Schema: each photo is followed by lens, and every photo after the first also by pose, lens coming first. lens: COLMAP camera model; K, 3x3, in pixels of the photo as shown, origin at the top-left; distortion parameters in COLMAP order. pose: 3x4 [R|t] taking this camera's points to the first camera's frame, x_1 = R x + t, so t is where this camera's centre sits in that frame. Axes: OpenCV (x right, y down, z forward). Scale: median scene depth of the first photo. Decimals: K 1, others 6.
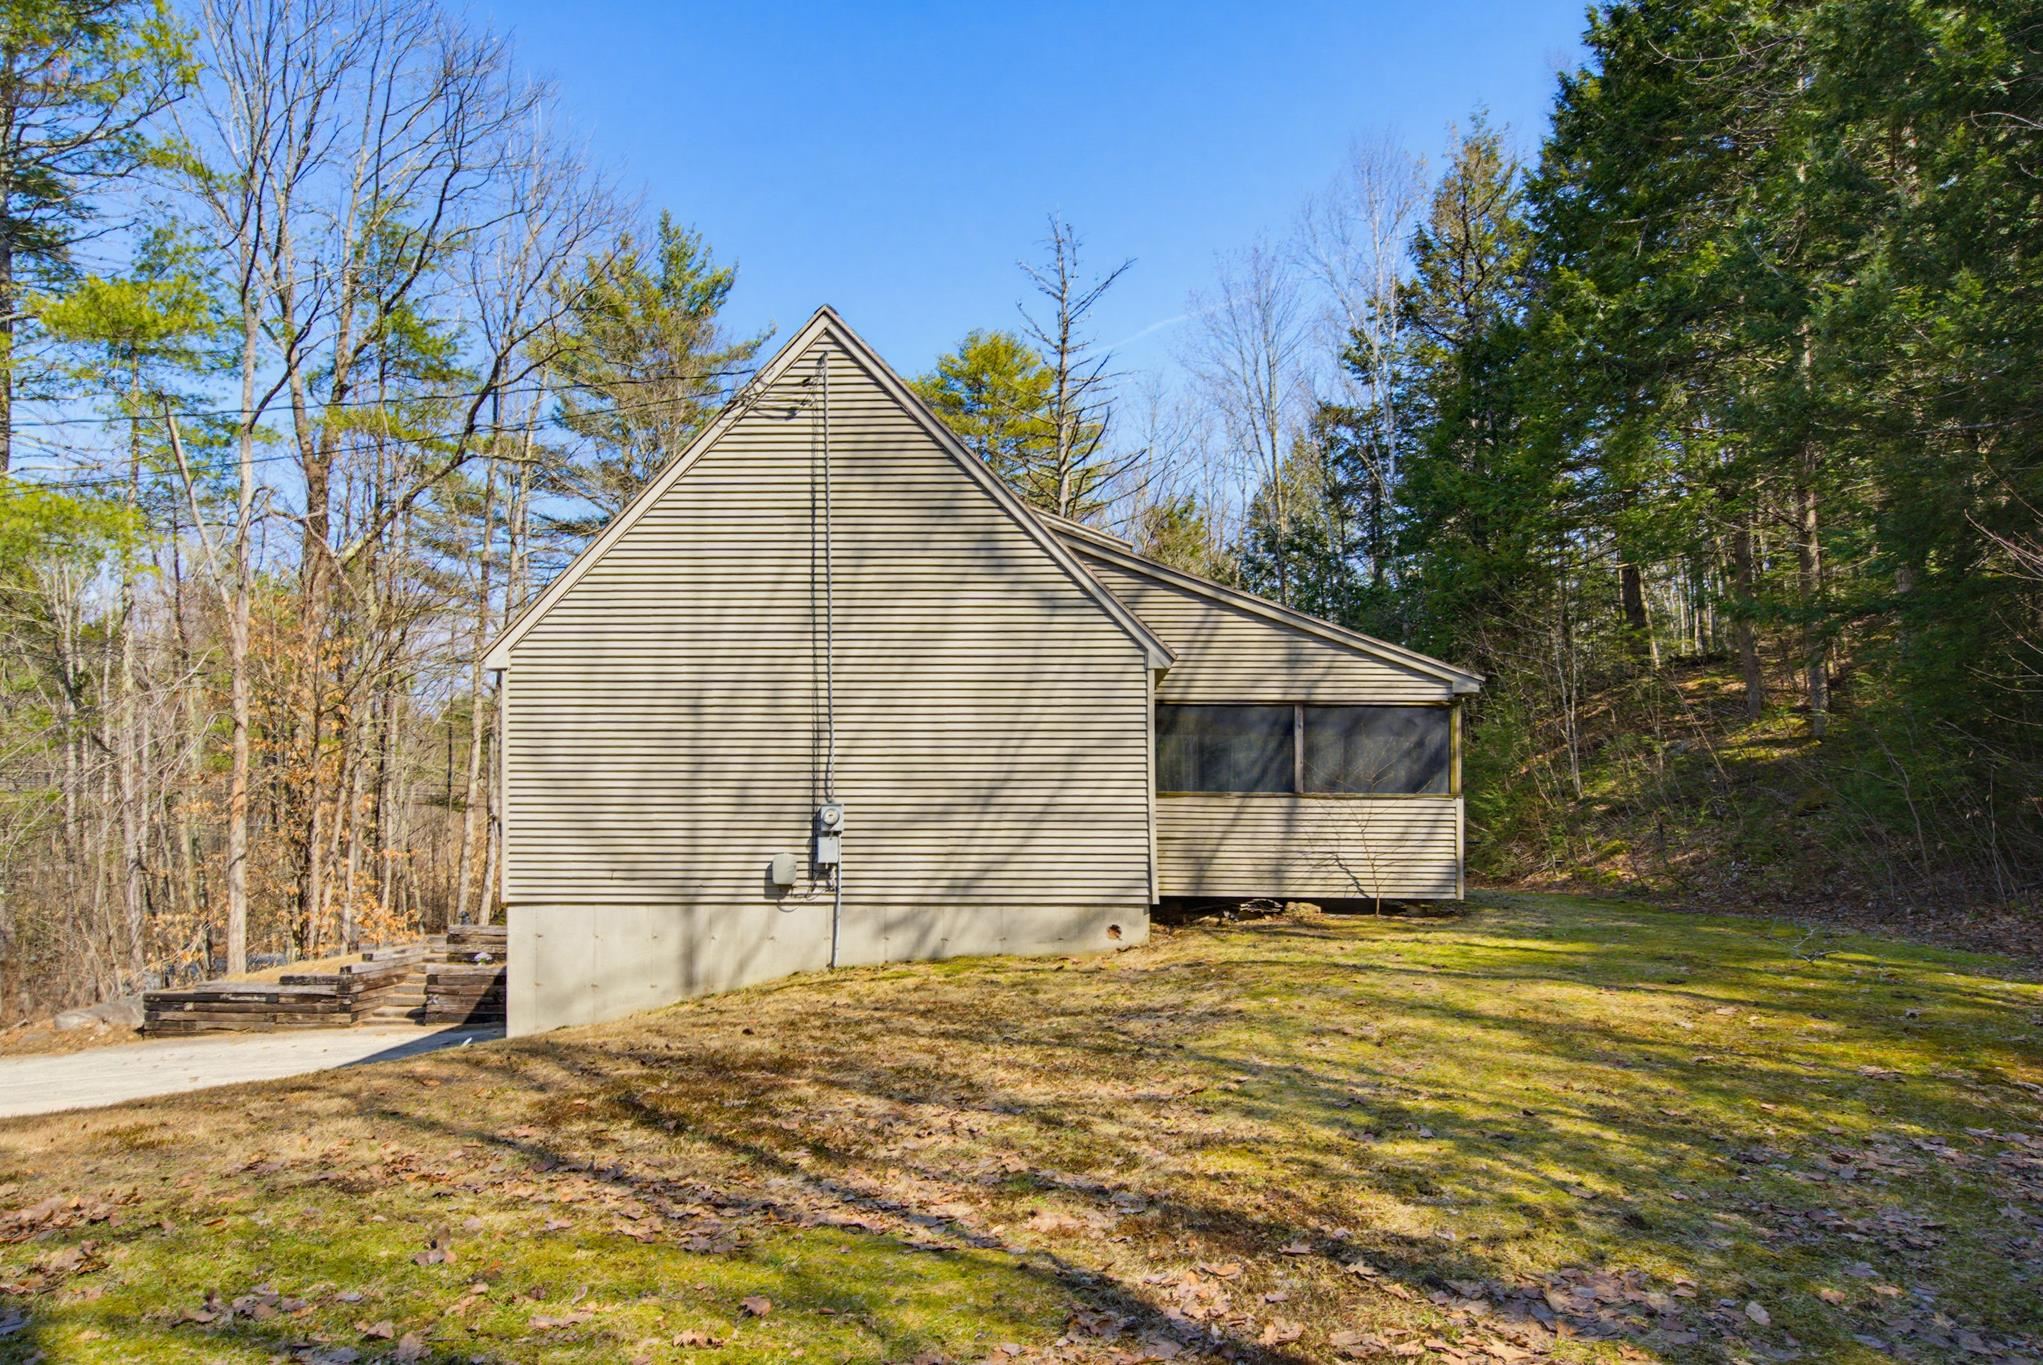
lens RADIAL K [[1193.9, 0, 1057.9], [0, 1193.9, 813.9], [0, 0, 1]] dist [0.013361, -0.000742]
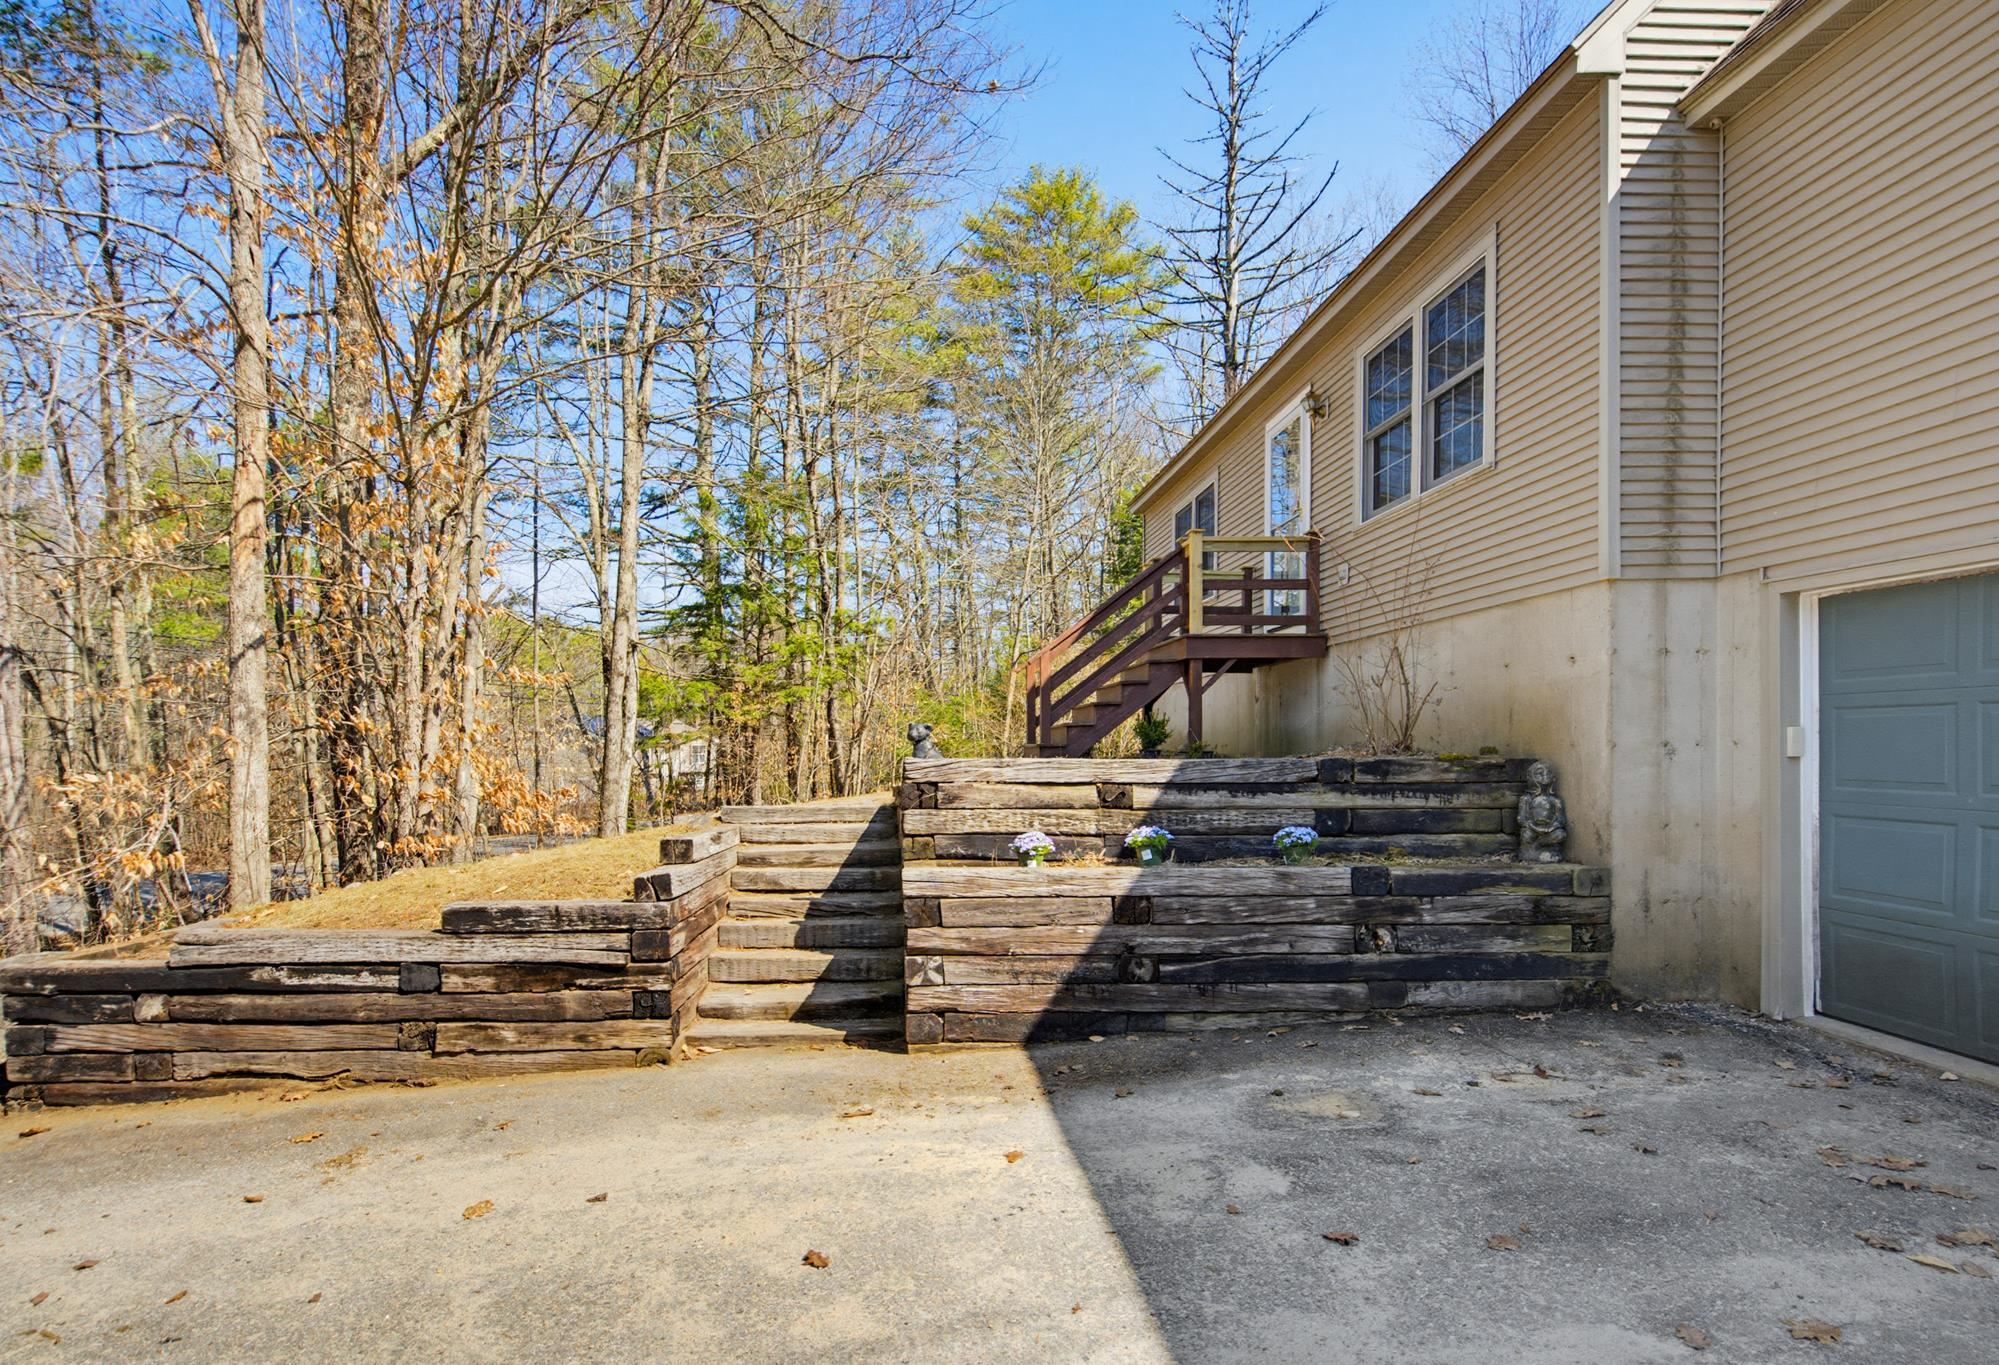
lens RADIAL K [[977.1, 0, 946.3], [0, 977.1, 763.7], [0, 0, 1]] dist [0.003298, -0.001606]
pose [[0.997620, -0.009541, 0.068291, -0.738312], [0.008444, 0.999831, 0.016327, 0.129211], [-0.068435, -0.015712, 0.997532, 1.014990]]
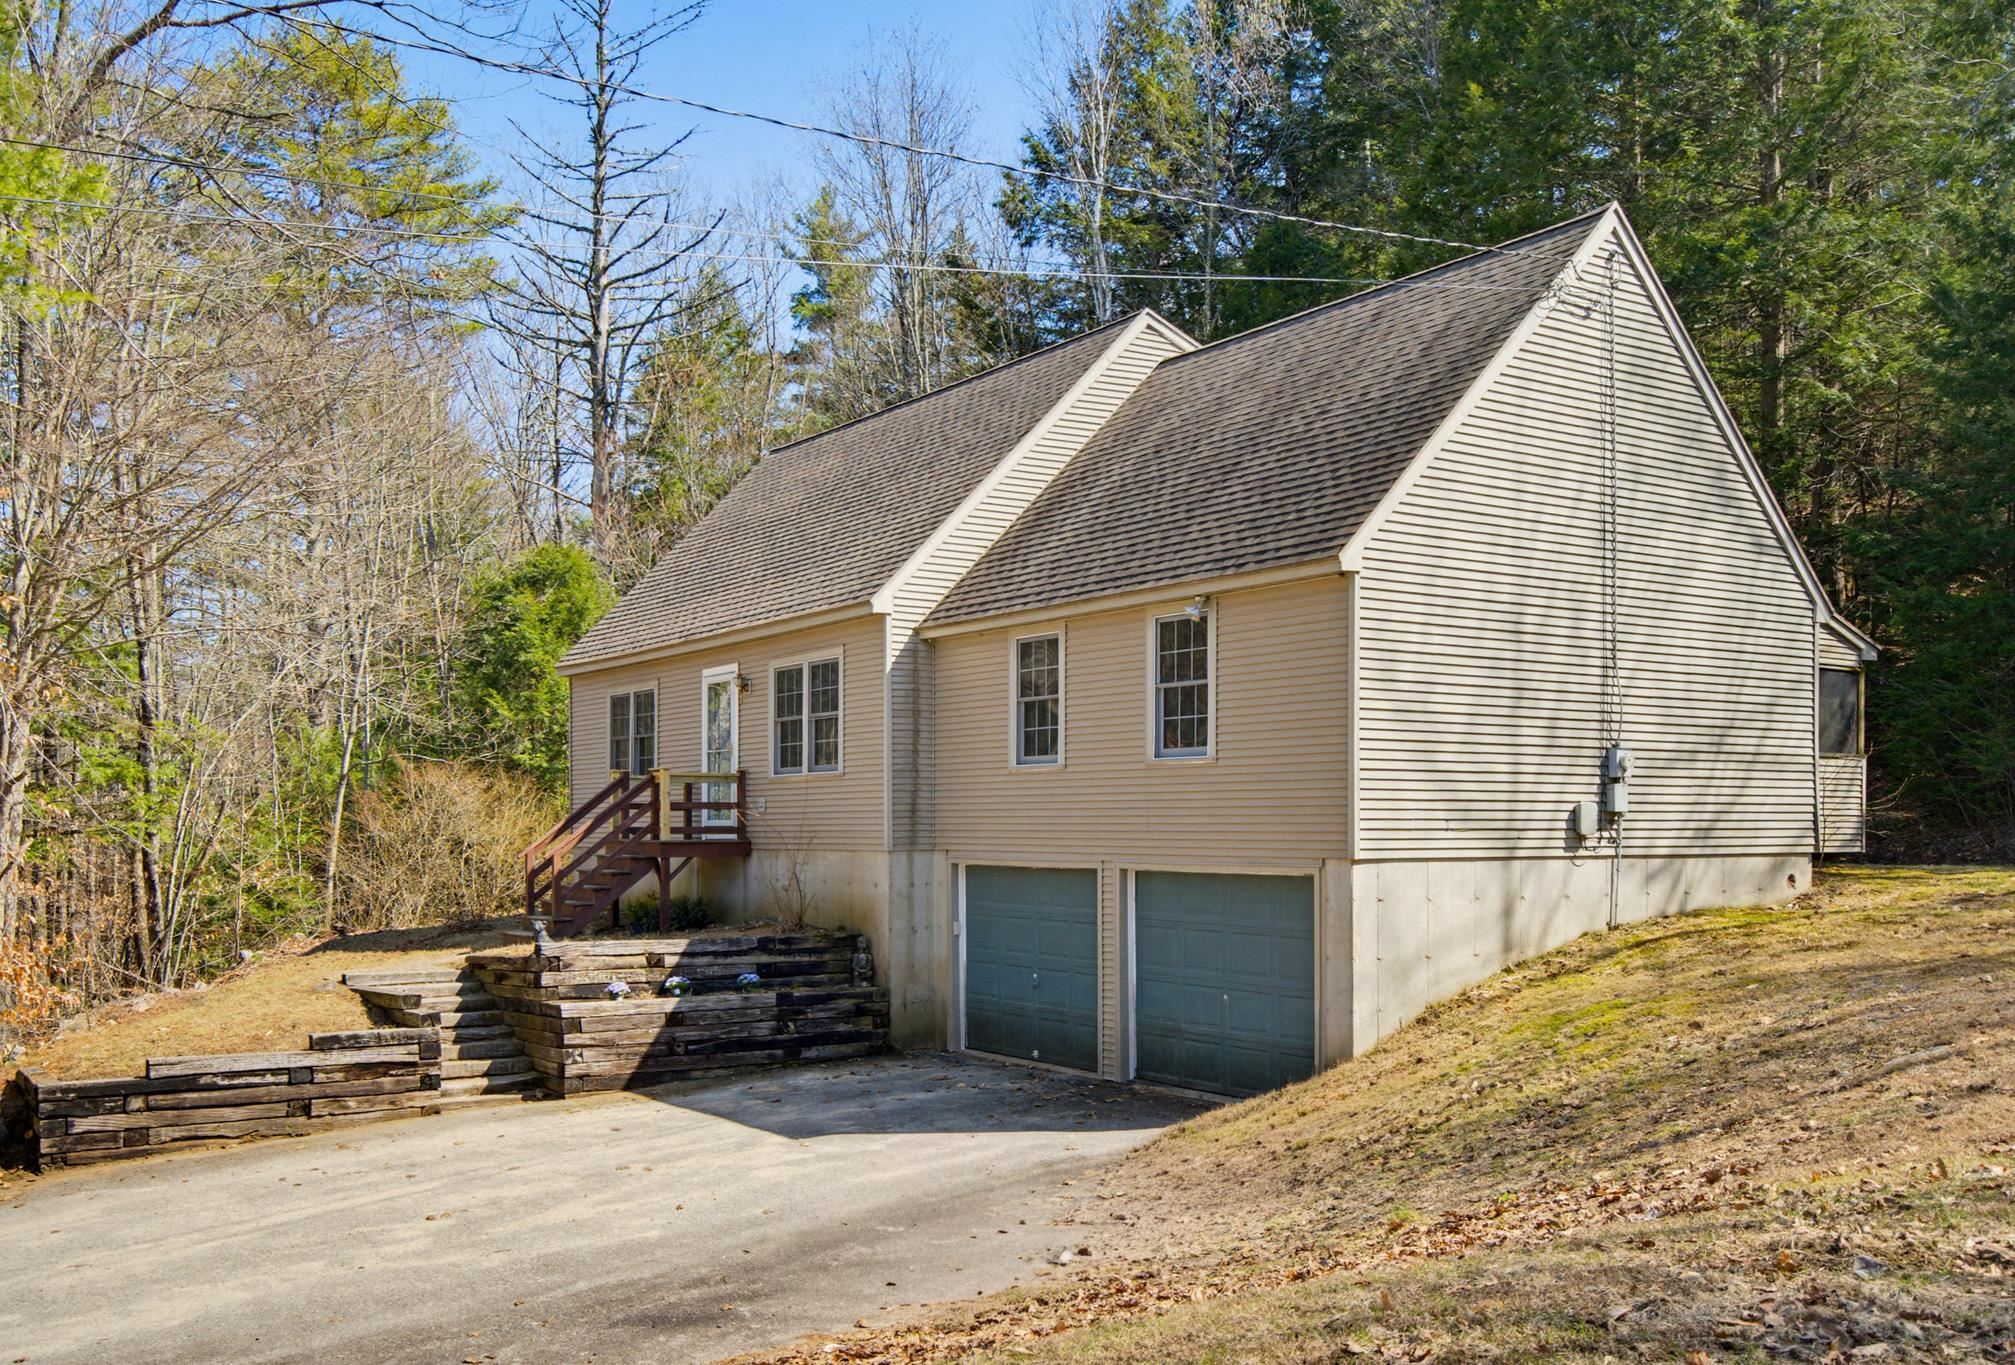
lens RADIAL K [[1833.8, 0, 1024.8], [0, 1833.8, 861.7], [0, 0, 1]] dist [0.015292, 0.000000]
pose [[0.808012, -0.013027, 0.589021, -1.242784], [0.000700, 0.999776, 0.021150, 0.043879], [-0.589165, -0.016677, 0.807841, 0.109540]]
